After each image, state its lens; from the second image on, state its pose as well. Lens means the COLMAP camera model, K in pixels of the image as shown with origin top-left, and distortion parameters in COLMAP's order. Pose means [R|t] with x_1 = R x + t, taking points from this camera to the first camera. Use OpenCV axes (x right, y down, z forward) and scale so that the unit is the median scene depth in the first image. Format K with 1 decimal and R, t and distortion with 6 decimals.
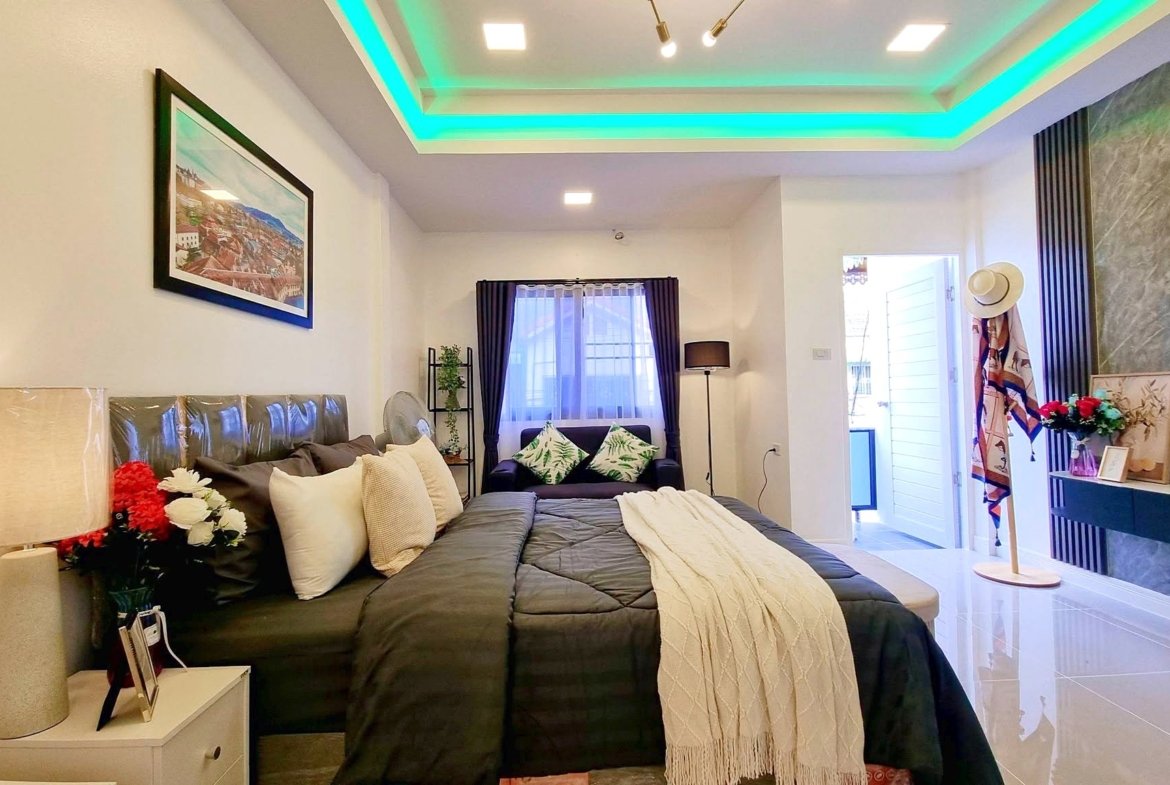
lens RADIAL K [[560.8, 0, 588.3], [0, 560.8, 385.9], [0, 0, 1]] dist [0.003882, -0.000066]
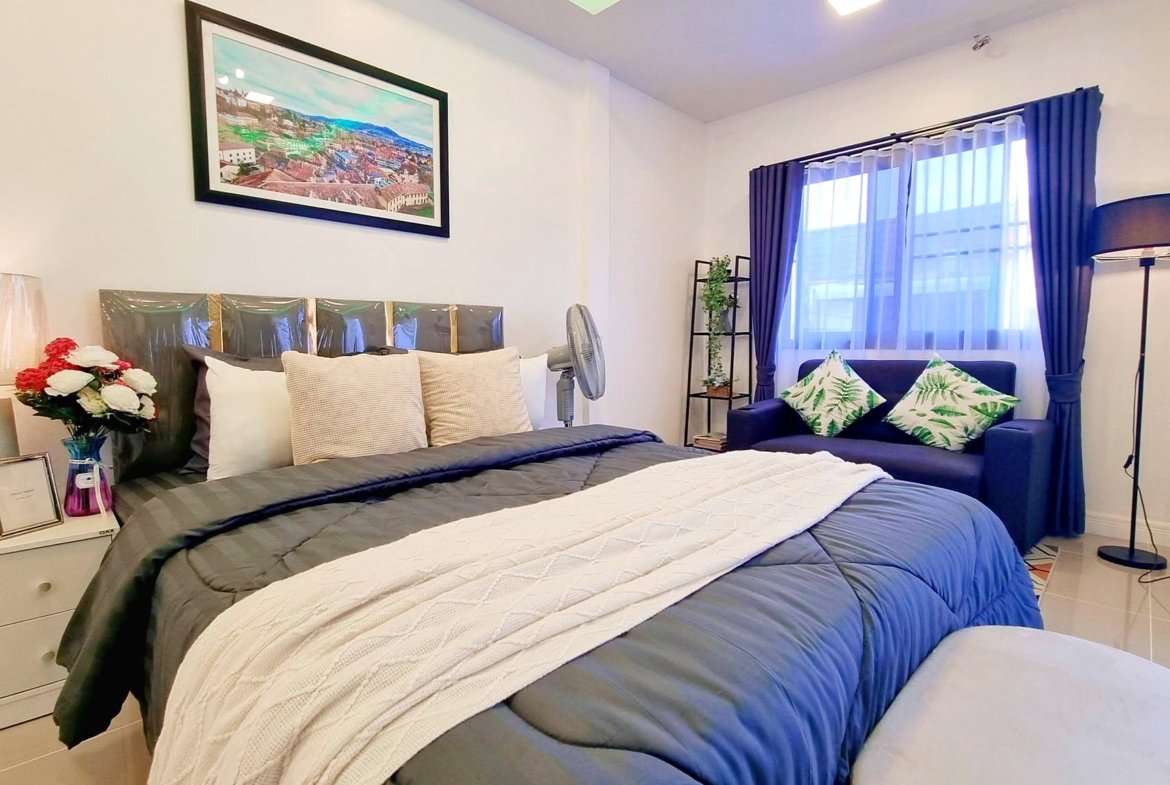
lens RADIAL K [[560.8, 0, 588.3], [0, 560.8, 385.9], [0, 0, 1]] dist [0.003882, -0.000066]
pose [[0.688920, 0.072386, -0.721214, 0.455122], [0.004658, 0.994538, 0.104268, 0.061979], [0.724822, -0.075191, 0.684821, 0.523156]]
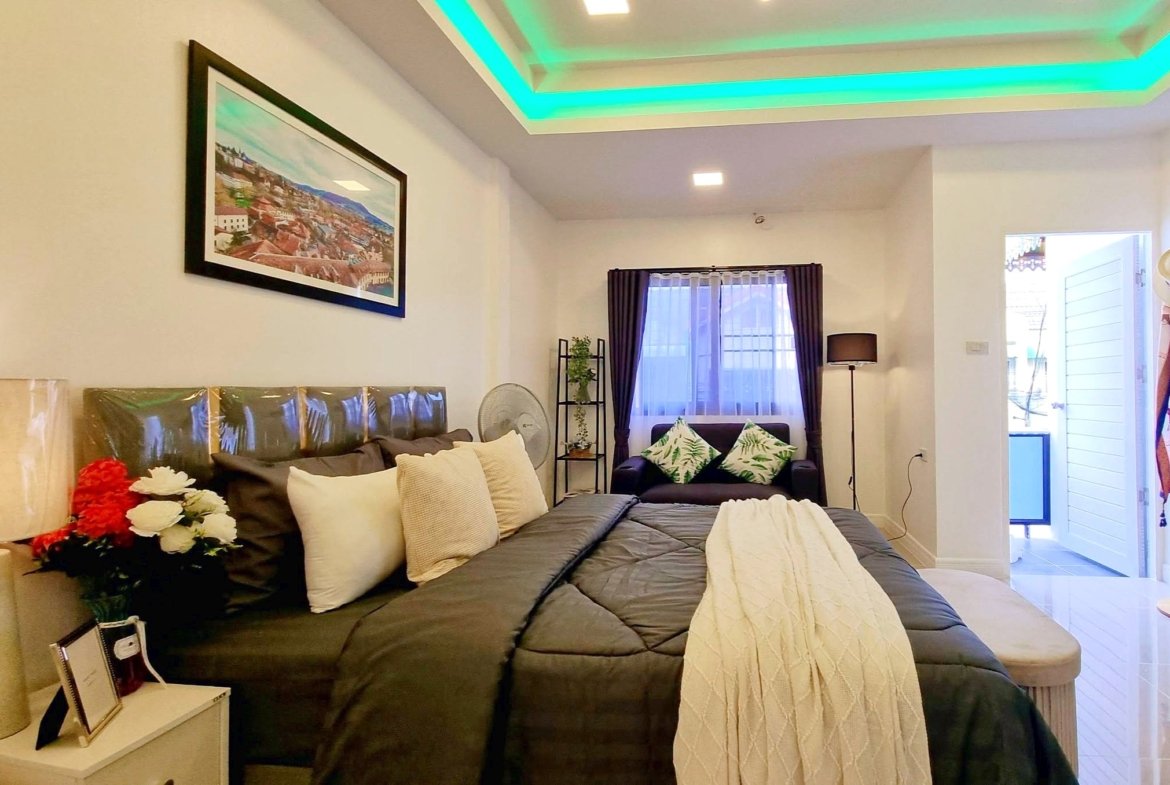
lens RADIAL K [[561.9, 0, 693.1], [0, 561.9, 386.0], [0, 0, 1]] dist [0.003587, 0.000063]
pose [[0.991820, 0.015779, -0.126664, 0.137390], [-0.014064, 0.999797, 0.014423, -0.006252], [0.126866, -0.012523, 0.991841, 0.112085]]
